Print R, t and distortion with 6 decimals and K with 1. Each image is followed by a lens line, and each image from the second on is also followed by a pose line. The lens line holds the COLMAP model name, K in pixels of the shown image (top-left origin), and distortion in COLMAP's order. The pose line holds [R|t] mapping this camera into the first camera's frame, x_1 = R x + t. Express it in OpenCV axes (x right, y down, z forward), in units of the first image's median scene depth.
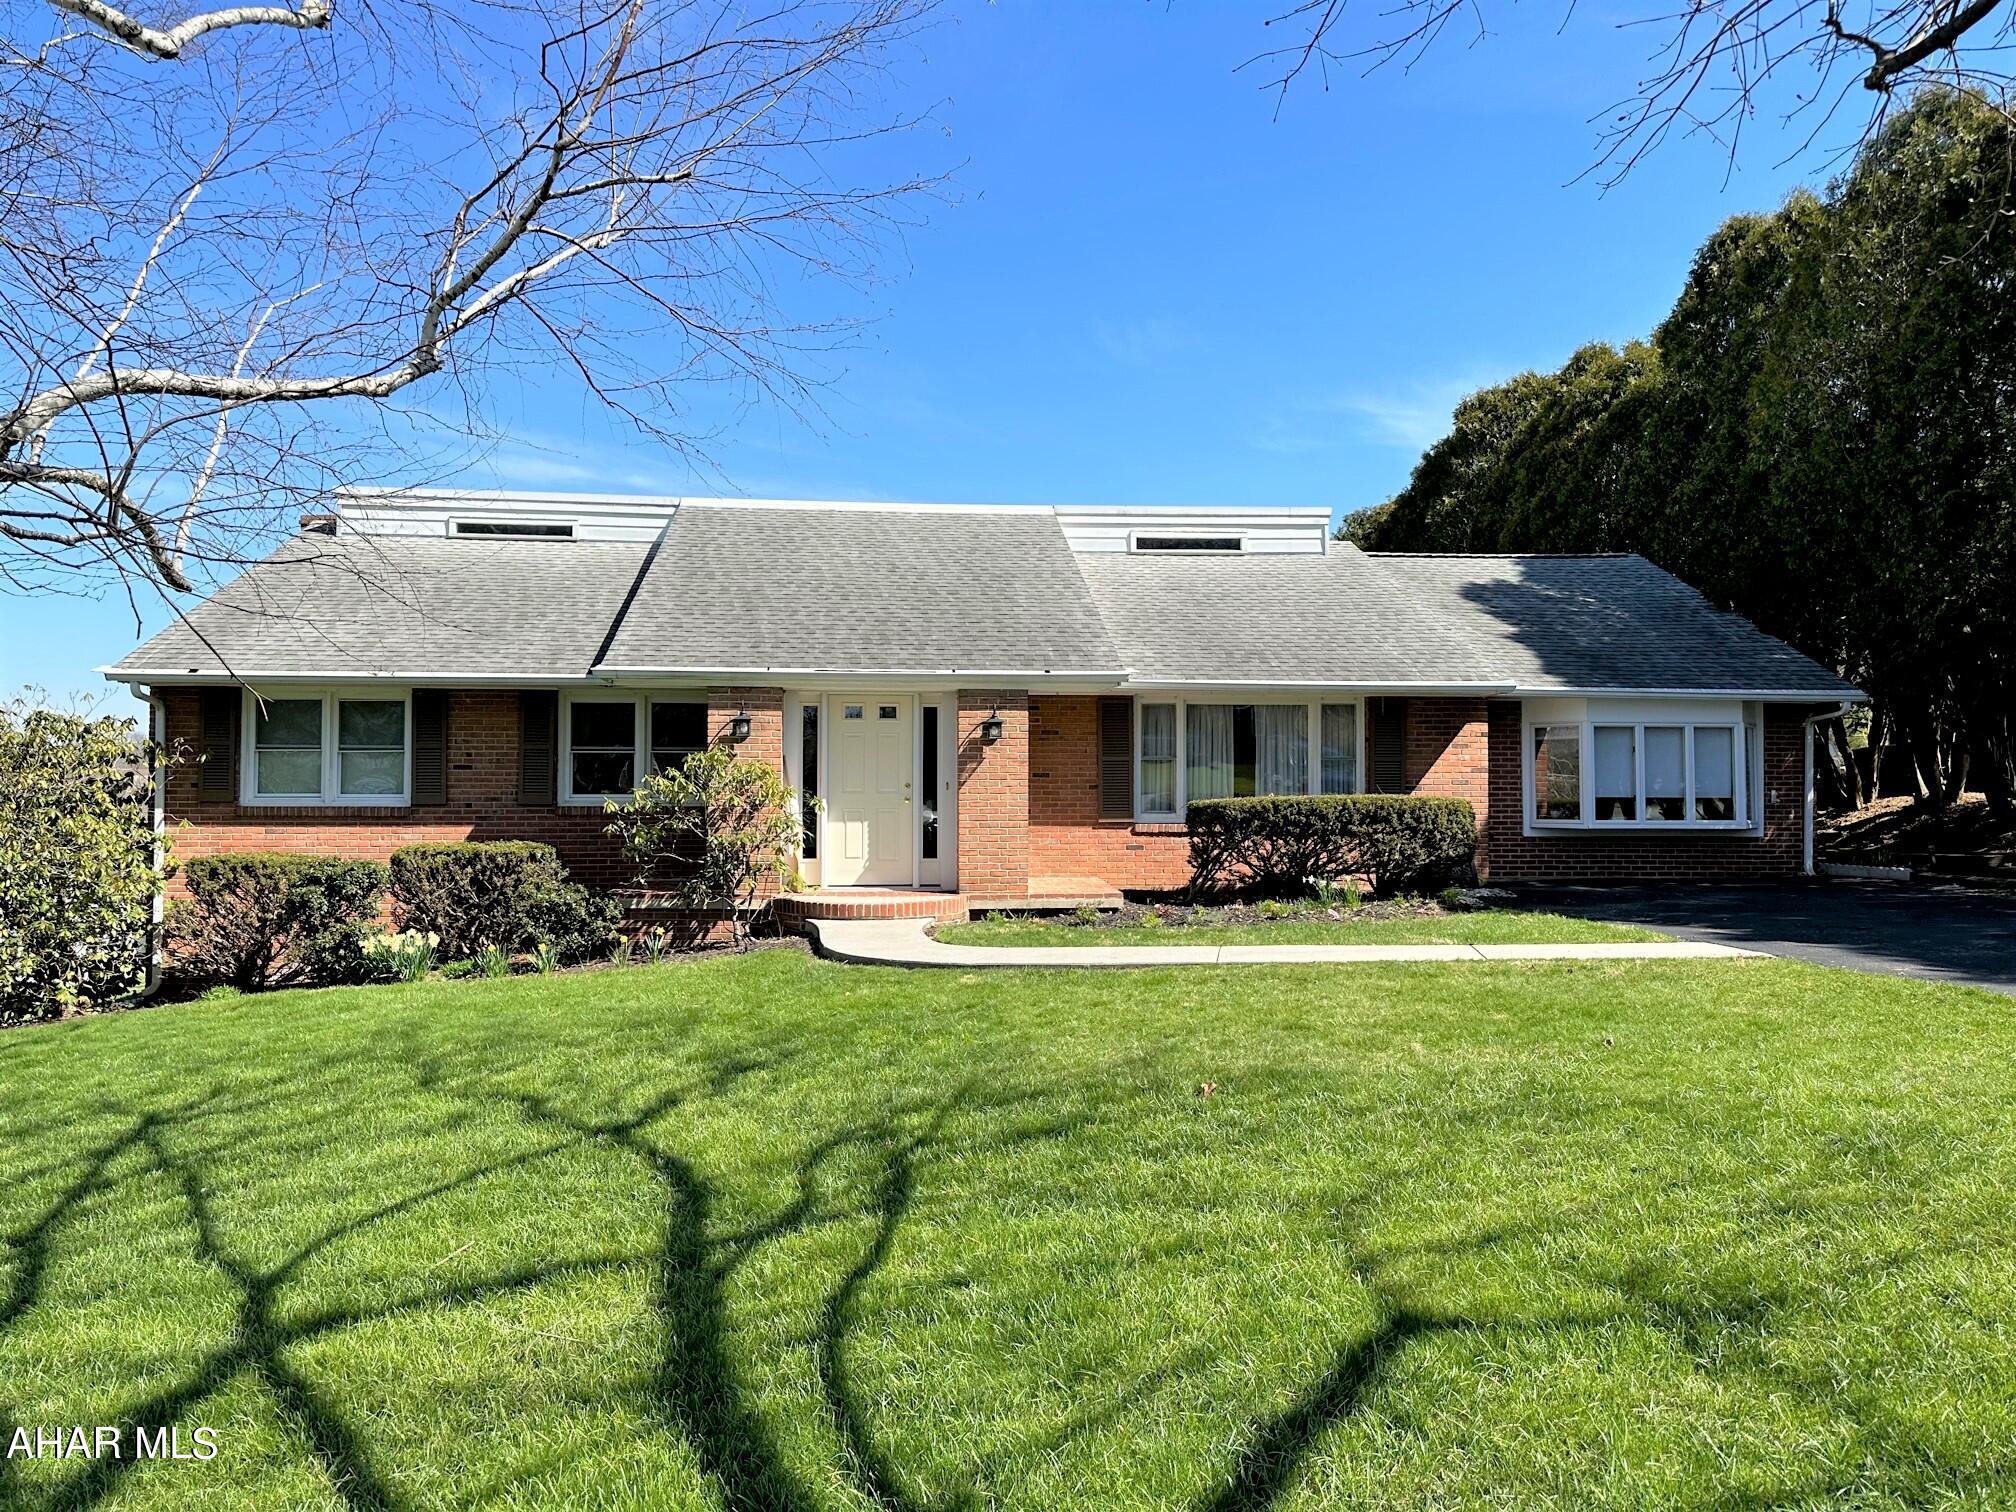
lens RADIAL K [[1403.5, 0, 1015.5], [0, 1403.5, 749.8], [0, 0, 1]] dist [0.124251, -0.179080]
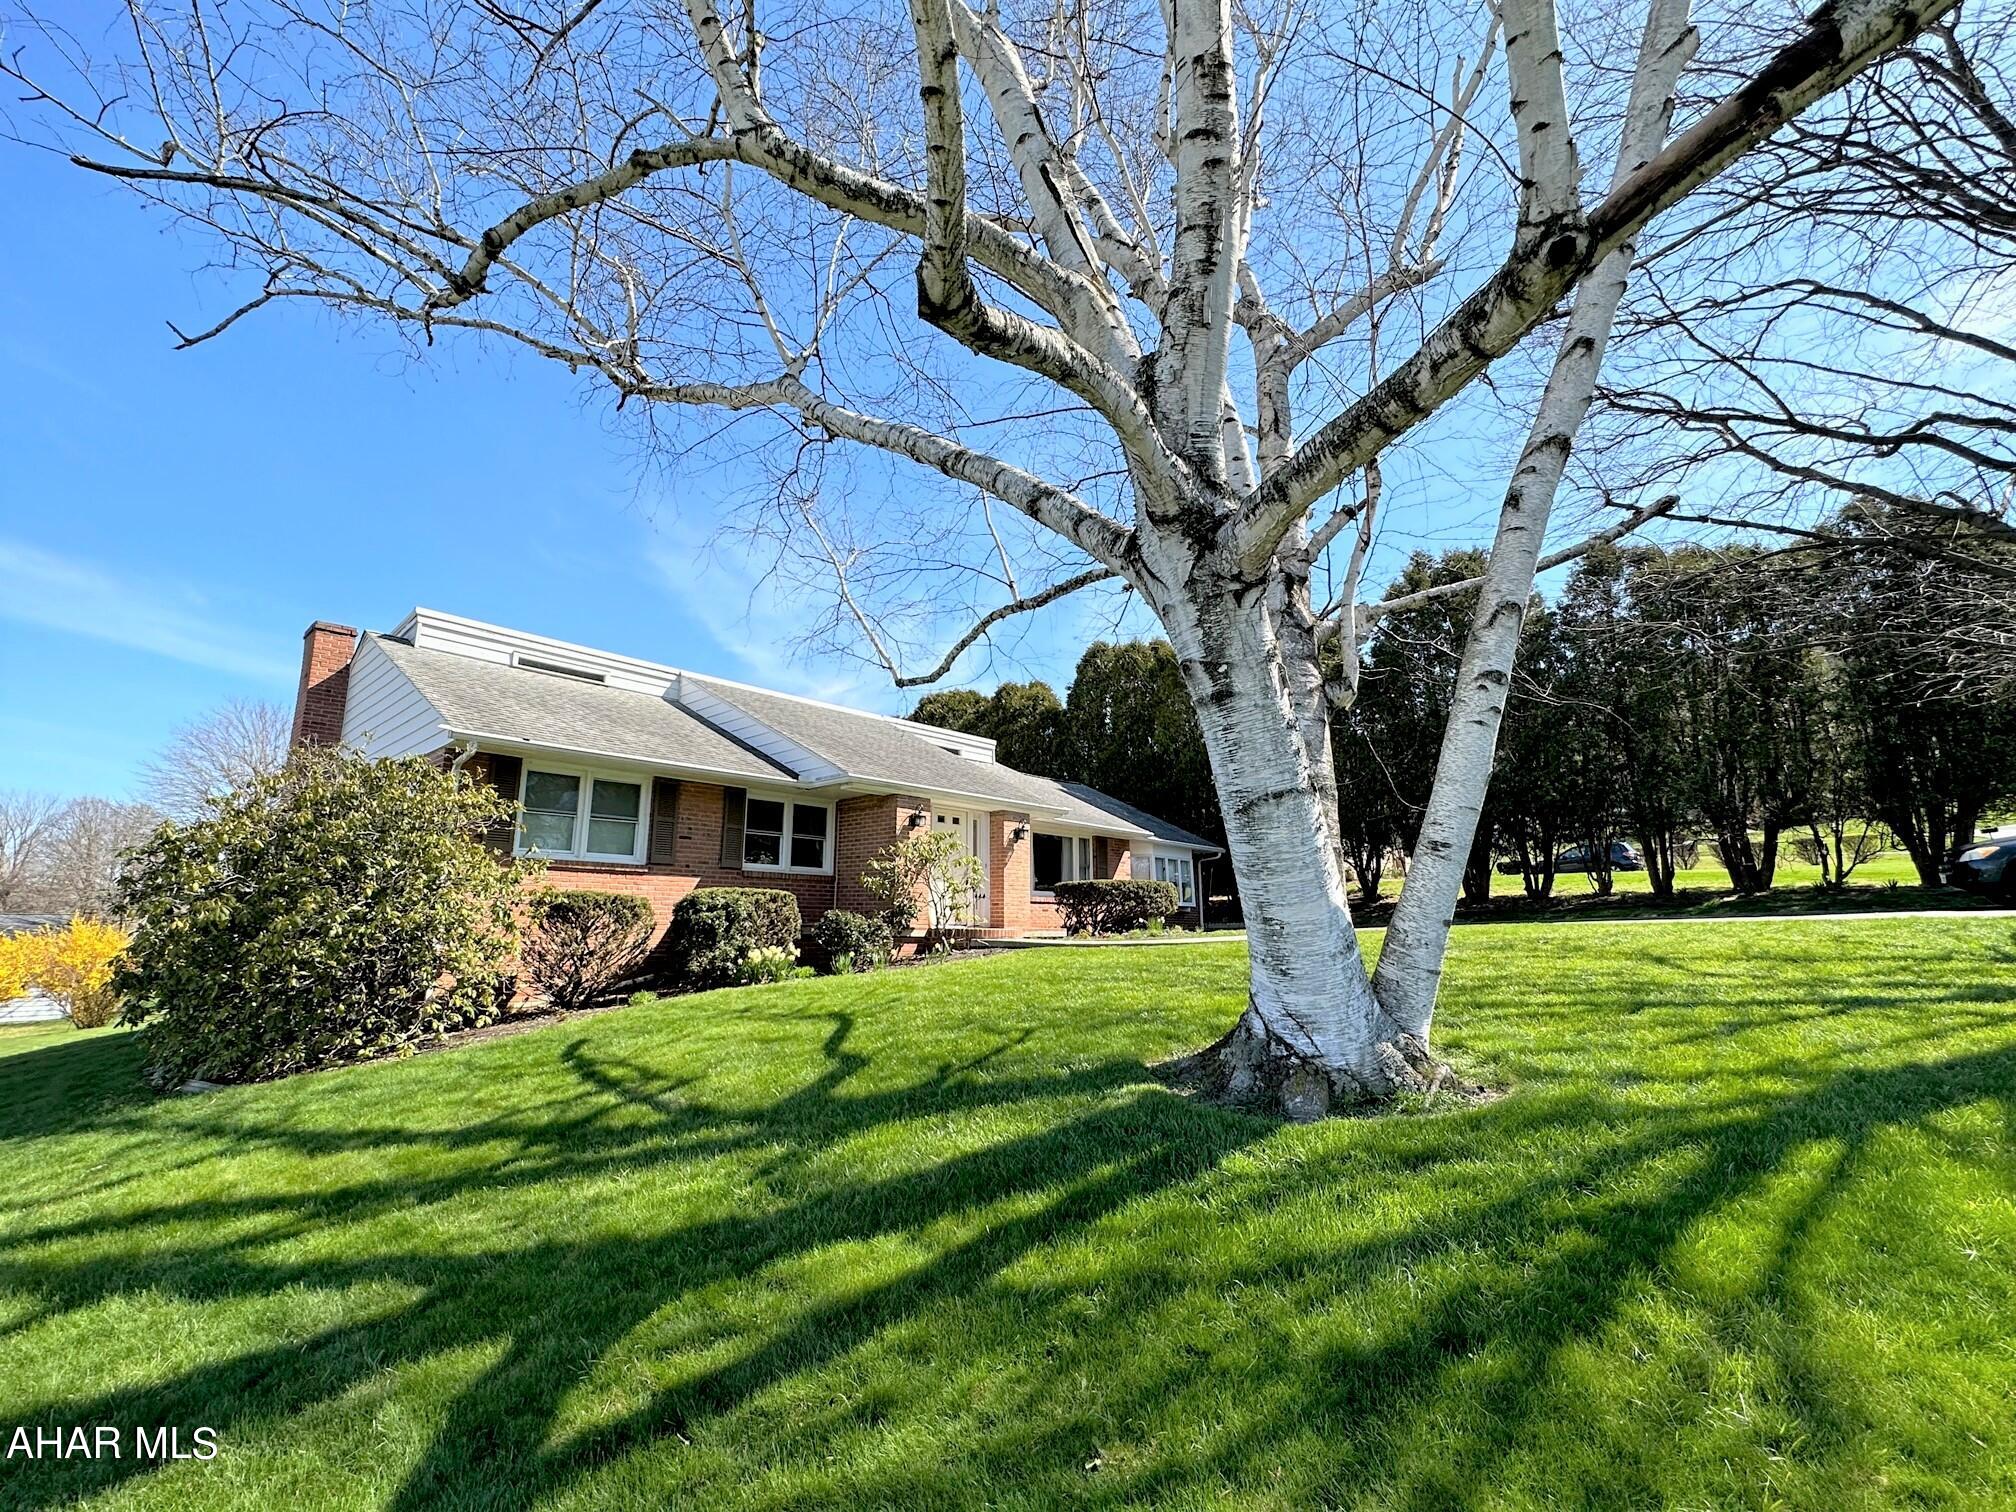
lens RADIAL K [[877.9, 0, 1008.0], [0, 877.9, 756.0], [0, 0, 1]] dist [-0.002150, -0.000612]
pose [[0.743778, 0.129035, 0.655854, -0.716069], [-0.012325, 0.983671, -0.179553, 0.081869], [-0.668313, 0.125464, 0.733223, 0.174320]]
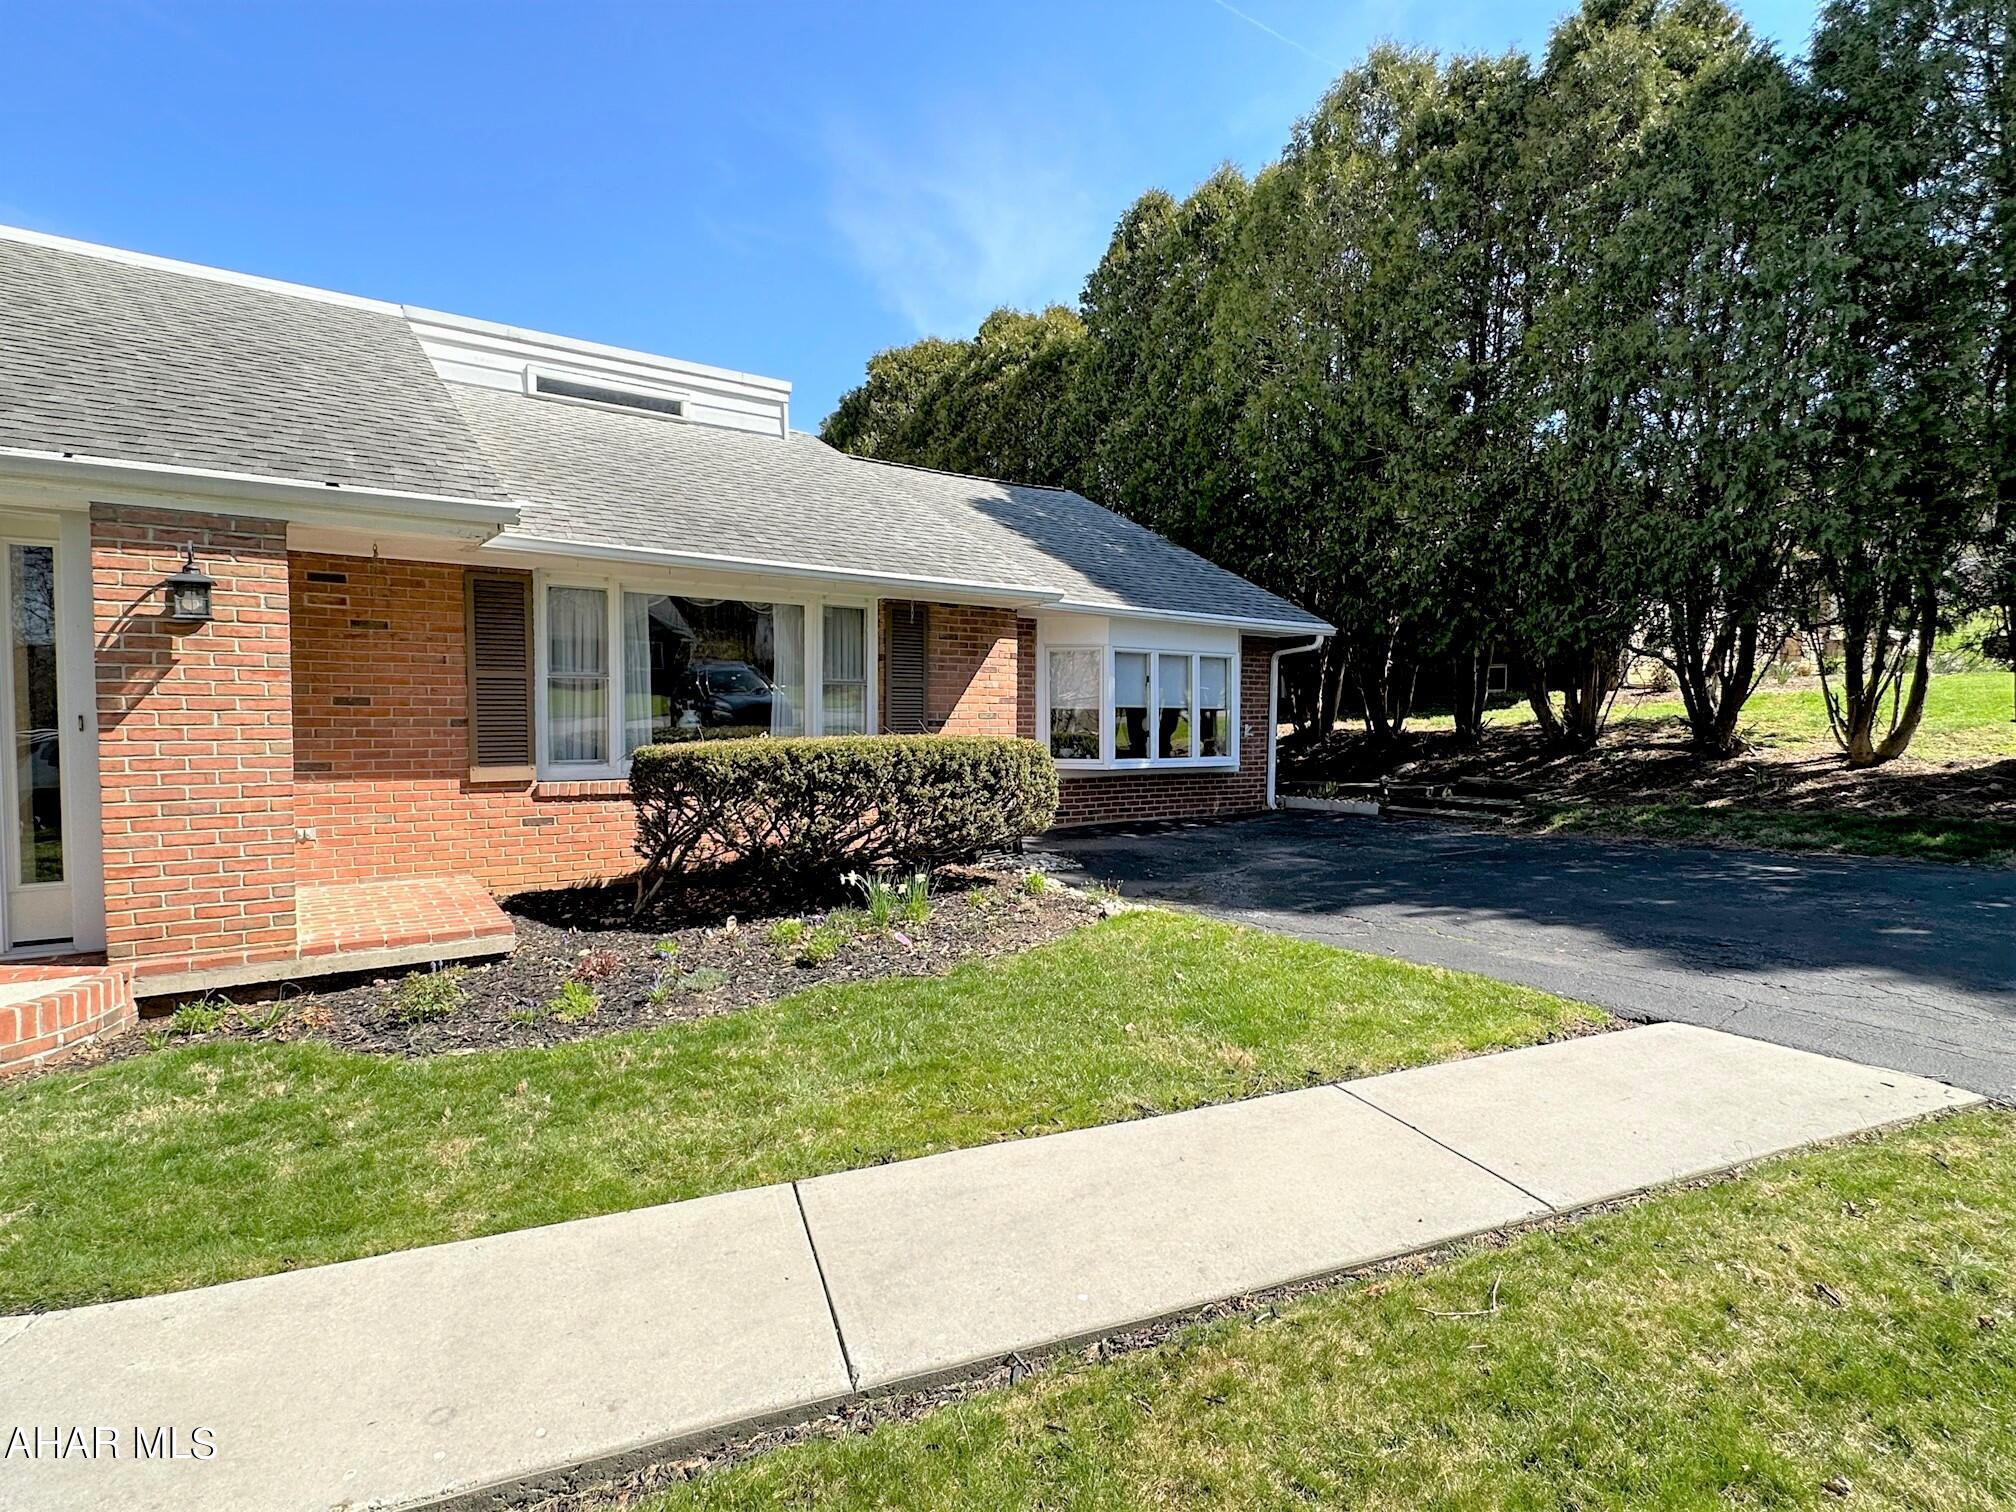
lens RADIAL K [[1012.0, 0, 999.9], [0, 1012.0, 759.9], [0, 0, 1]] dist [0.002963, 0.000595]
pose [[0.873578, -0.017181, 0.486381, 0.048839], [-0.019156, 0.997388, 0.069639, 0.008781], [-0.486307, -0.070152, 0.870967, 0.547226]]
